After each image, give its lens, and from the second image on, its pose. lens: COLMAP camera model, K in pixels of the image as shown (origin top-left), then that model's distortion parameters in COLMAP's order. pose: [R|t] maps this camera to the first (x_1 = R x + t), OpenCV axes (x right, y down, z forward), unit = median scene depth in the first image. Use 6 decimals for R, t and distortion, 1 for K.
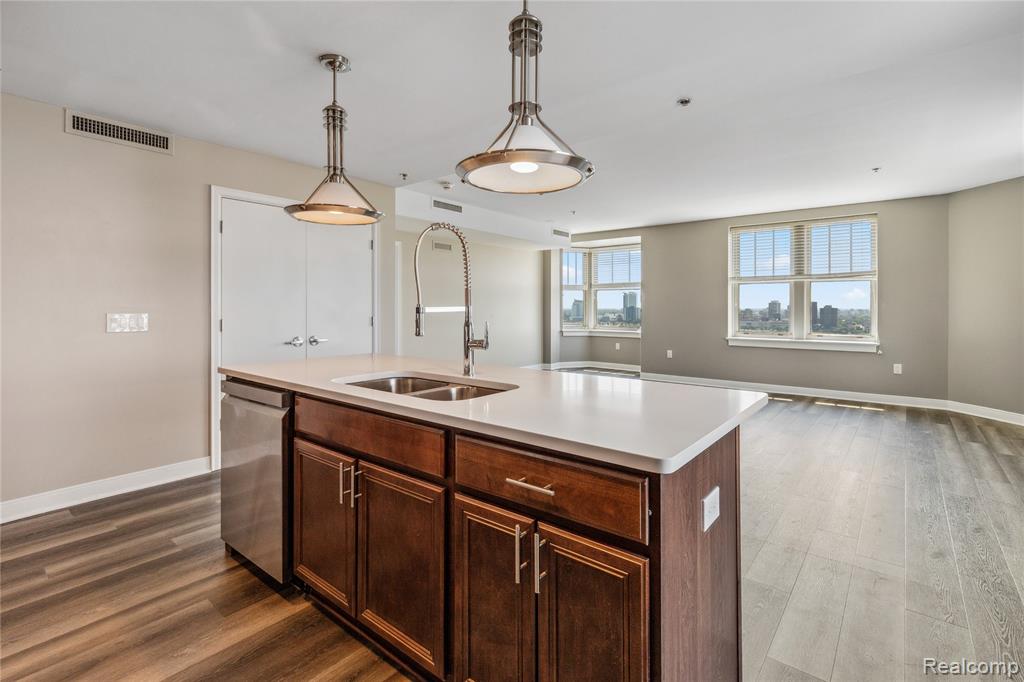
lens RADIAL K [[472.3, 0, 513.1], [0, 472.3, 309.4], [0, 0, 1]] dist [0.003954, -0.000288]
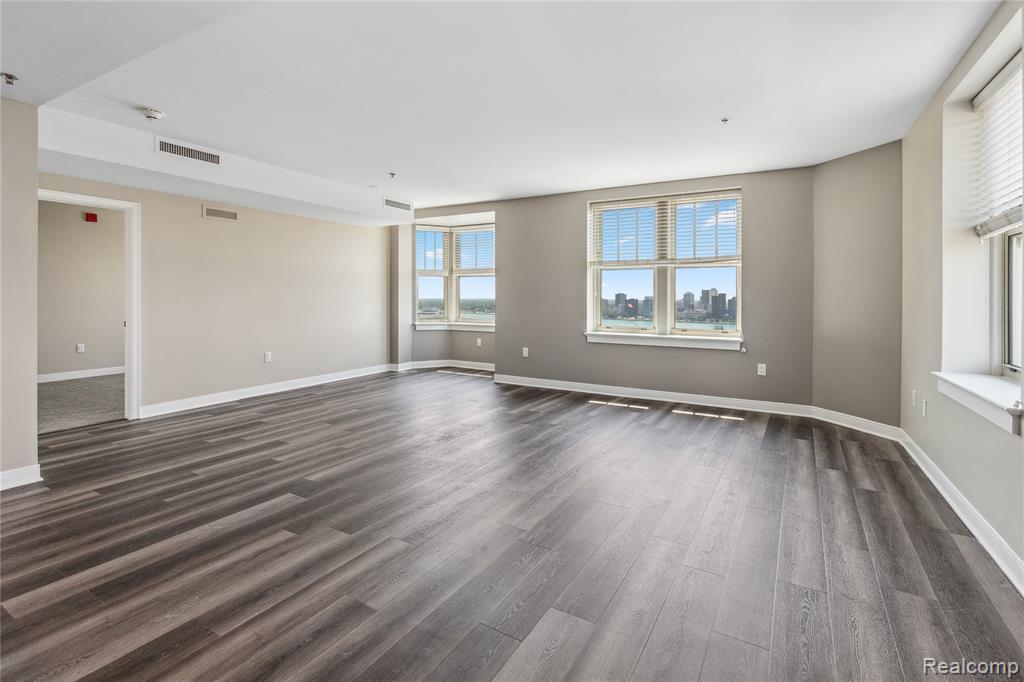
lens RADIAL K [[477.0, 0, 512.5], [0, 477.0, 298.0], [0, 0, 1]] dist [0.004686, 0.000072]
pose [[0.988610, 0.004643, 0.150428, 0.206660], [-0.004181, 0.999986, -0.003386, 0.001075], [-0.150442, 0.002718, 0.988615, 0.186533]]
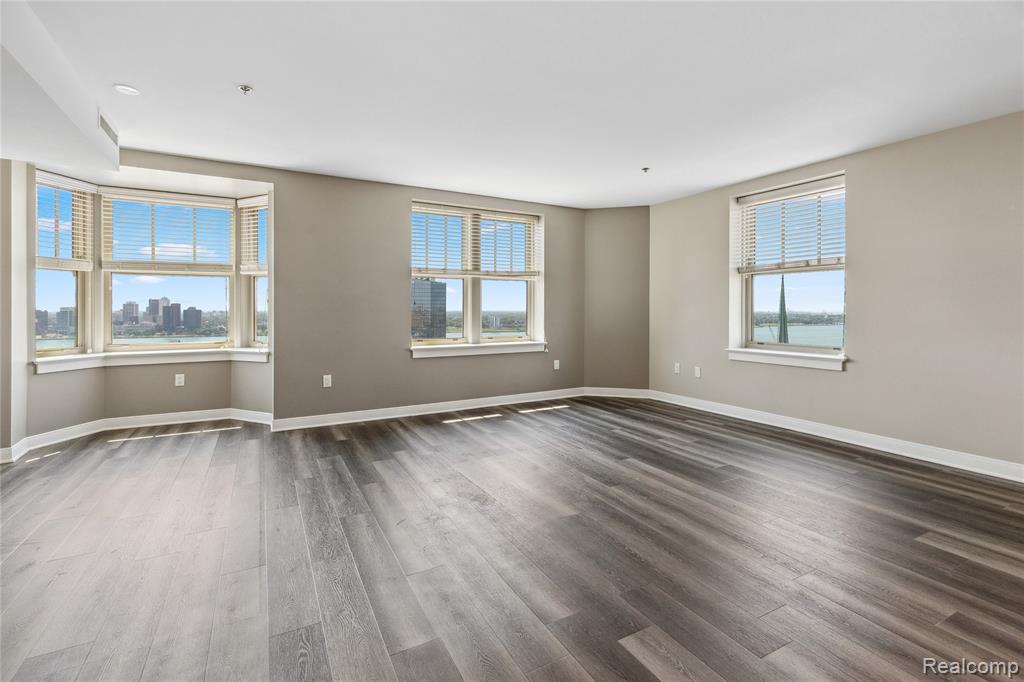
lens RADIAL K [[472.3, 0, 513.1], [0, 472.3, 309.4], [0, 0, 1]] dist [0.003954, -0.000288]
pose [[0.377244, -0.002870, 0.926110, -0.184815], [0.006270, 0.999980, 0.000545, -0.000411], [-0.926093, 0.005601, 0.377254, 0.604413]]
